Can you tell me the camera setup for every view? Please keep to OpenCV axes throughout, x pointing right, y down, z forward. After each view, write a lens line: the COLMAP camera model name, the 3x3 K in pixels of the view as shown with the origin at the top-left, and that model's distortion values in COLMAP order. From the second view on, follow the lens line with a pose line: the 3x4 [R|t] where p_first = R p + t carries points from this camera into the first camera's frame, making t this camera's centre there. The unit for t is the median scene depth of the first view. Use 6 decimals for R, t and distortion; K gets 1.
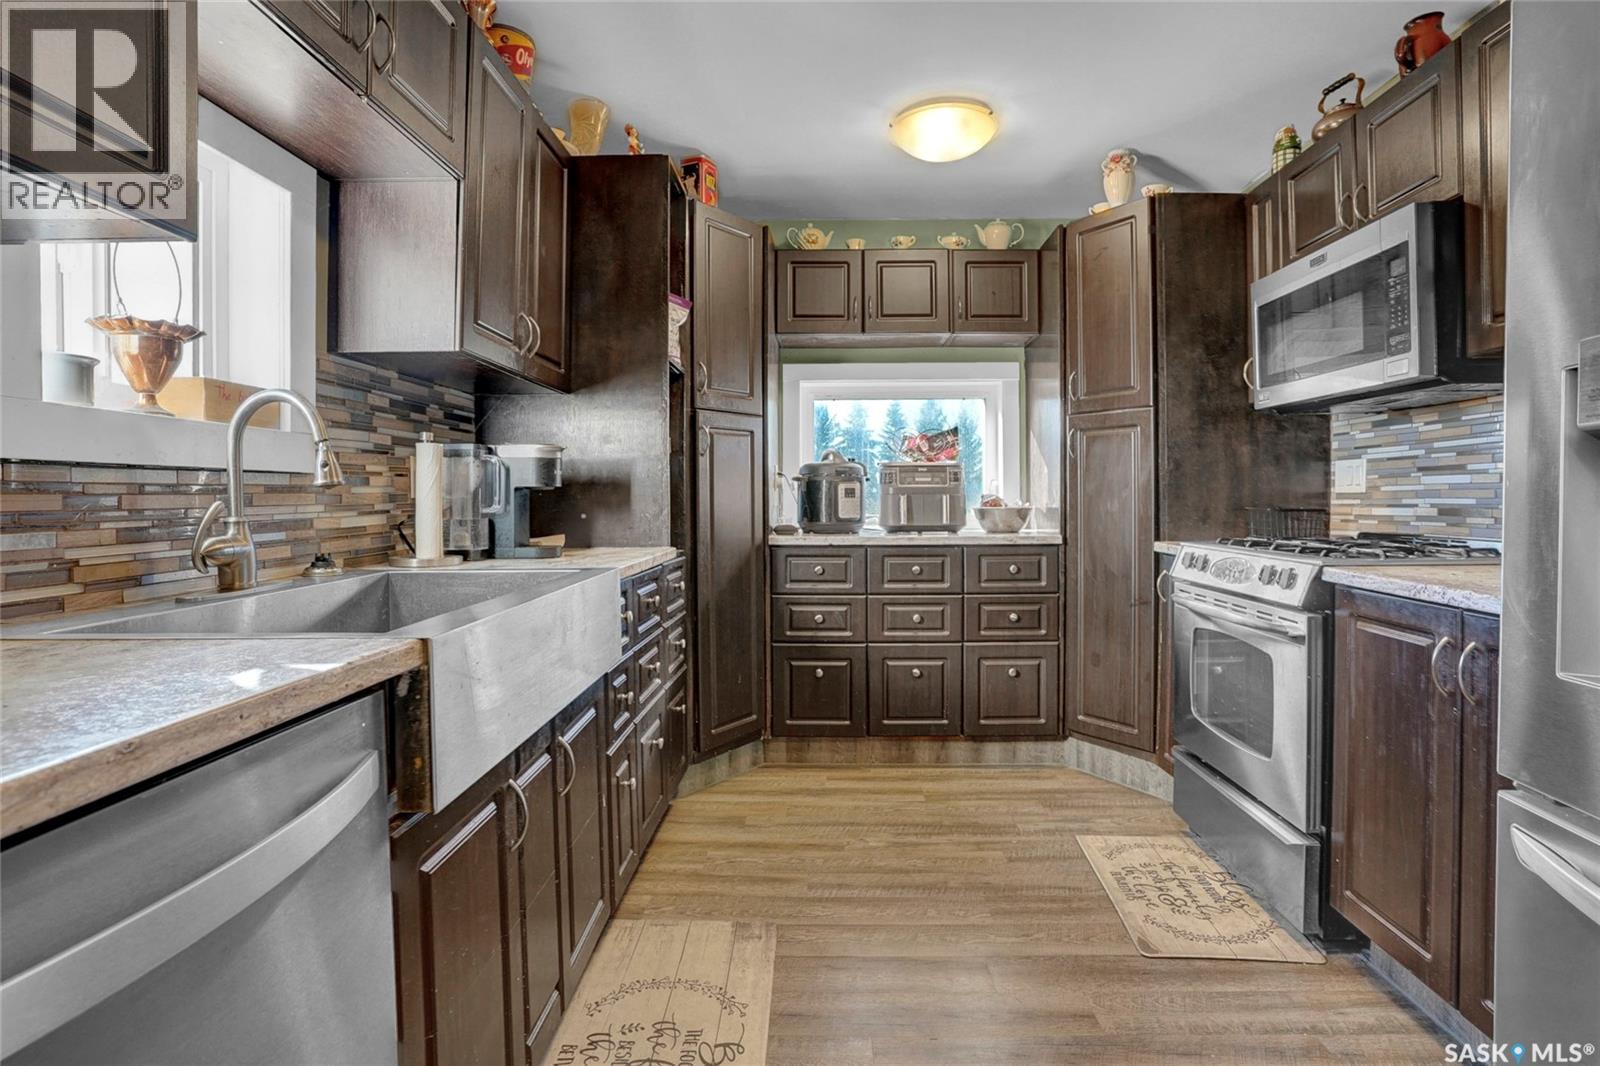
lens RADIAL K [[802.2, 0, 800.6], [0, 802.2, 513.5], [0, 0, 1]] dist [-0.076166, 0.033156]
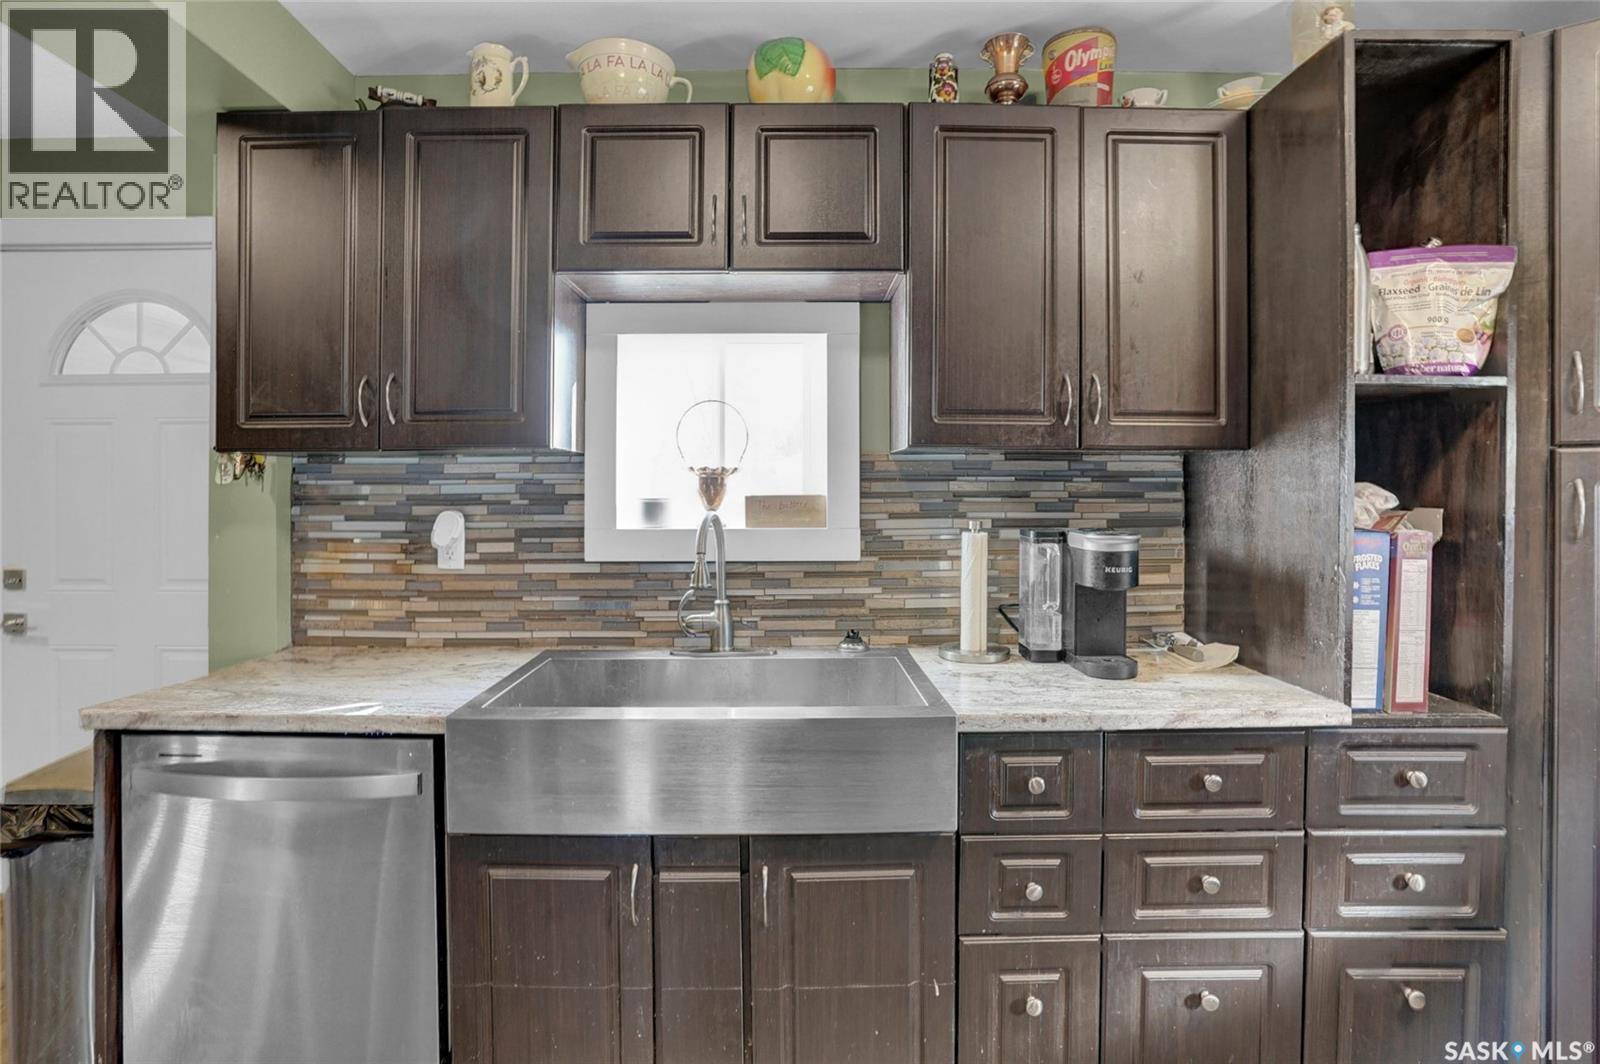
lens RADIAL K [[817.2, 0, 809.1], [0, 817.2, 485.5], [0, 0, 1]] dist [-0.076589, 0.032385]
pose [[0.029731, 0.006017, -0.999540, 0.383191], [-0.018541, 0.999813, 0.005467, -0.107658], [0.999386, 0.018370, 0.029837, 0.557083]]
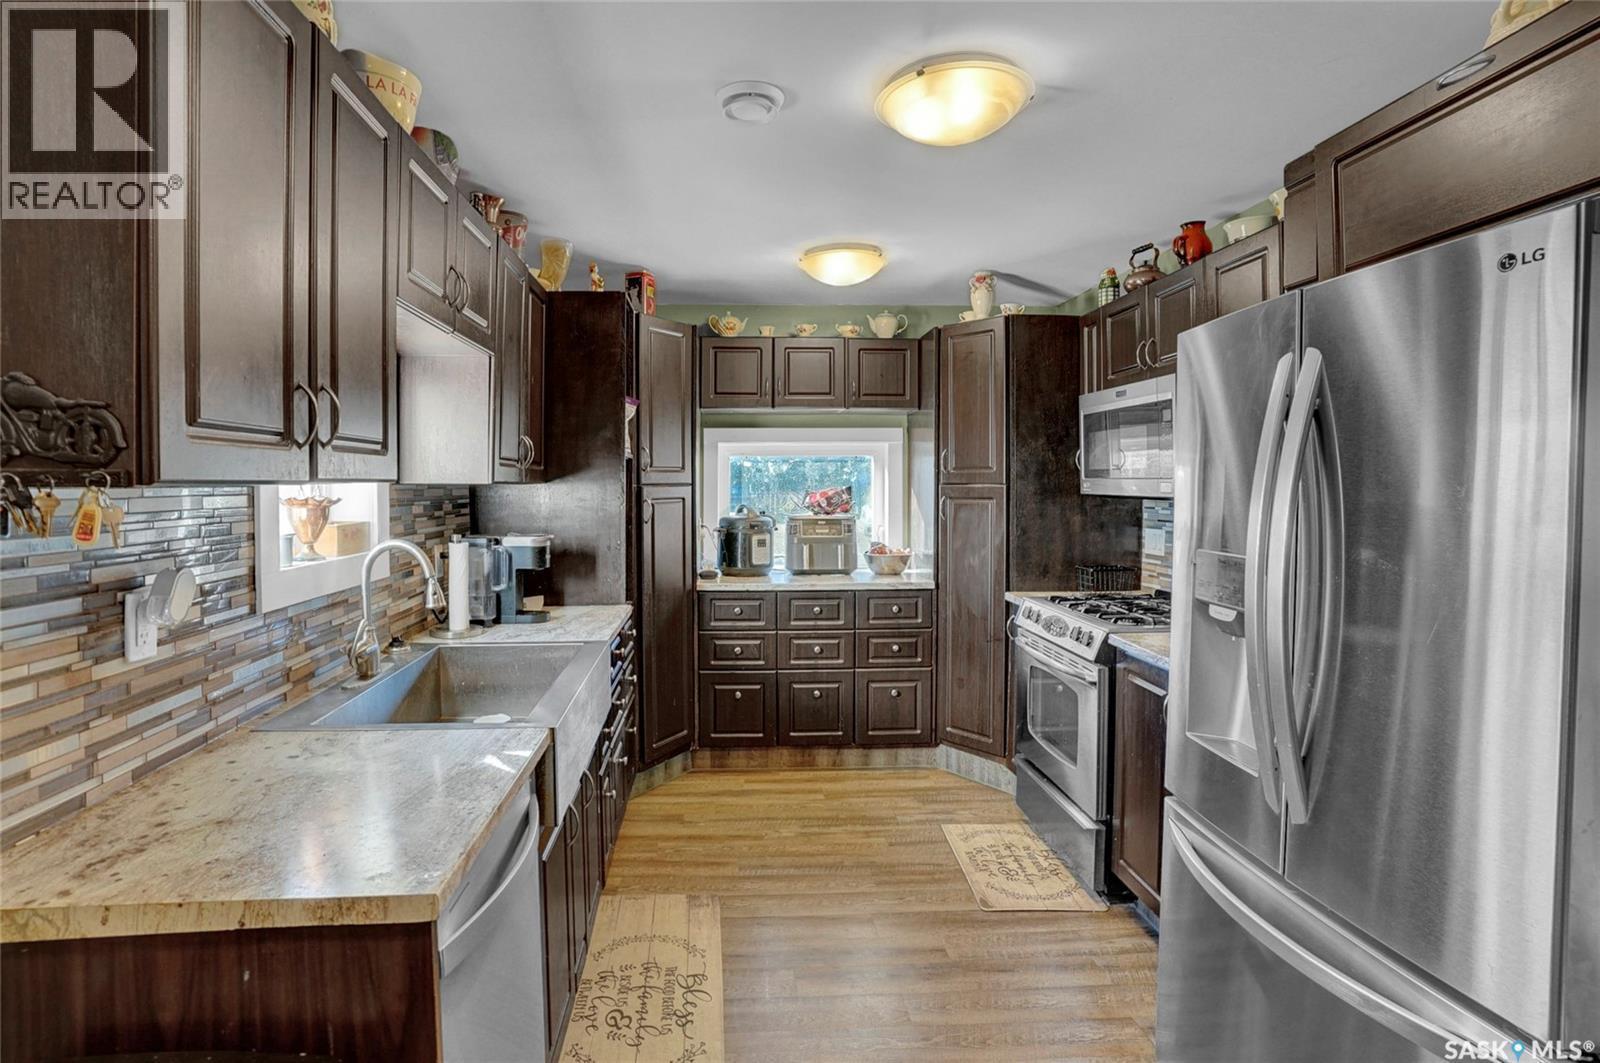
lens RADIAL K [[805.0, 0, 744.4], [0, 805.0, 505.2], [0, 0, 1]] dist [-0.062070, 0.001171]
pose [[0.997854, 0.002580, 0.065433, -0.057625], [-0.002922, 0.999983, 0.005118, -0.116328], [-0.065419, -0.005298, 0.997844, -0.266739]]
